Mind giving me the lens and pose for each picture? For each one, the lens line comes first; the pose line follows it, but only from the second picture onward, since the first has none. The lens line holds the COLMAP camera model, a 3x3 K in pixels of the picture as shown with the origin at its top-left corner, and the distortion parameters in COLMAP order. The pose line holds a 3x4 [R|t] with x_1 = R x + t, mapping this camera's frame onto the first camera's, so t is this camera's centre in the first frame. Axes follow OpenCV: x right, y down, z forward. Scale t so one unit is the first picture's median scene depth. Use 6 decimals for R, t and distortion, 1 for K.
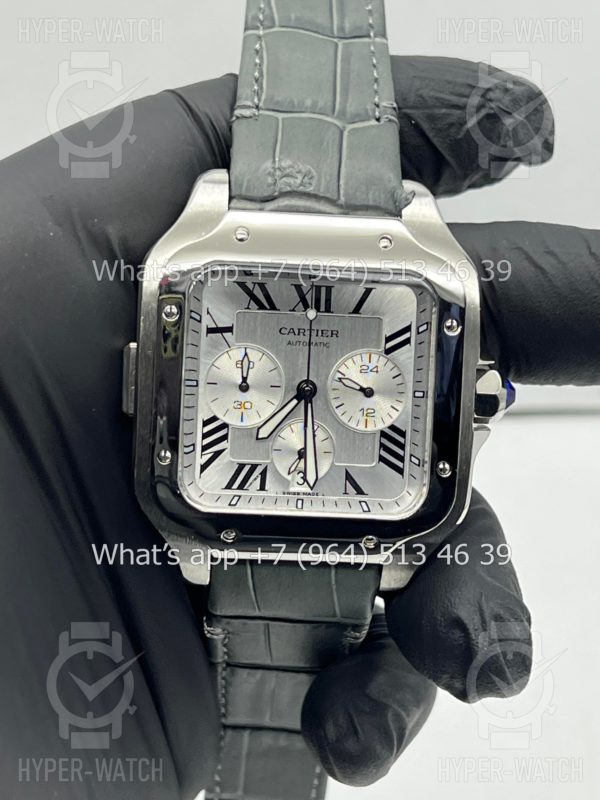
lens RADIAL K [[1877.6, 0, 300.0], [0, 1877.6, 400.0], [0, 0, 1]] dist [0.298253, -0.915761]
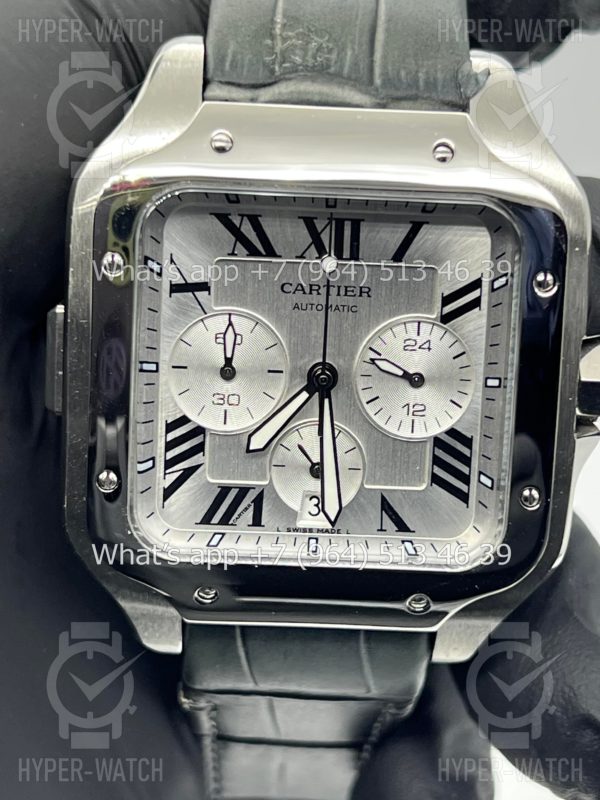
lens RADIAL K [[1877.6, 0, 300.0], [0, 1877.6, 400.0], [0, 0, 1]] dist [0.298253, -0.915761]
pose [[0.999544, 0.001651, -0.030161, 0.015568], [0.001203, 0.995538, 0.094354, -0.059624], [0.030182, -0.094347, 0.995082, 0.339839]]
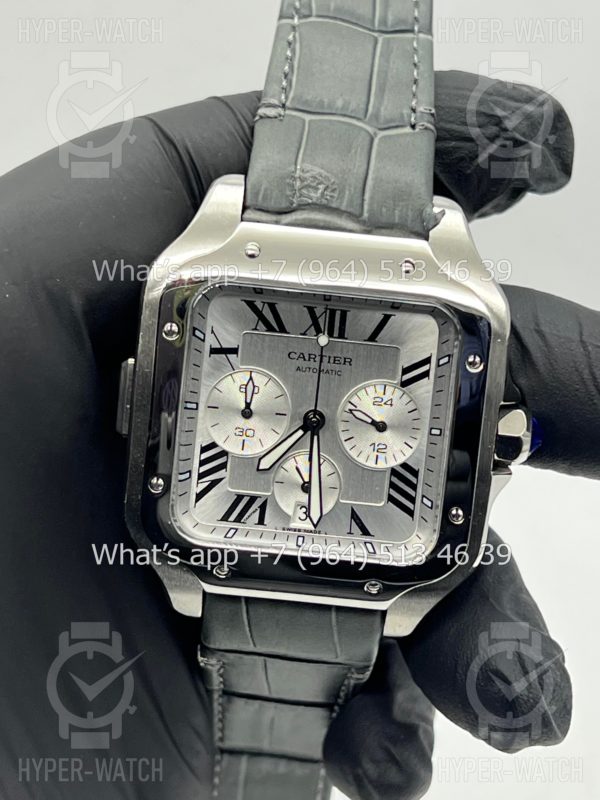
lens RADIAL K [[1877.6, 0, 300.0], [0, 1877.6, 400.0], [0, 0, 1]] dist [0.298253, -0.915761]
pose [[0.997017, 0.059991, -0.048565, 0.040954], [-0.057661, 0.997179, 0.048050, -0.059384], [0.051311, -0.045106, 0.997664, 0.074581]]
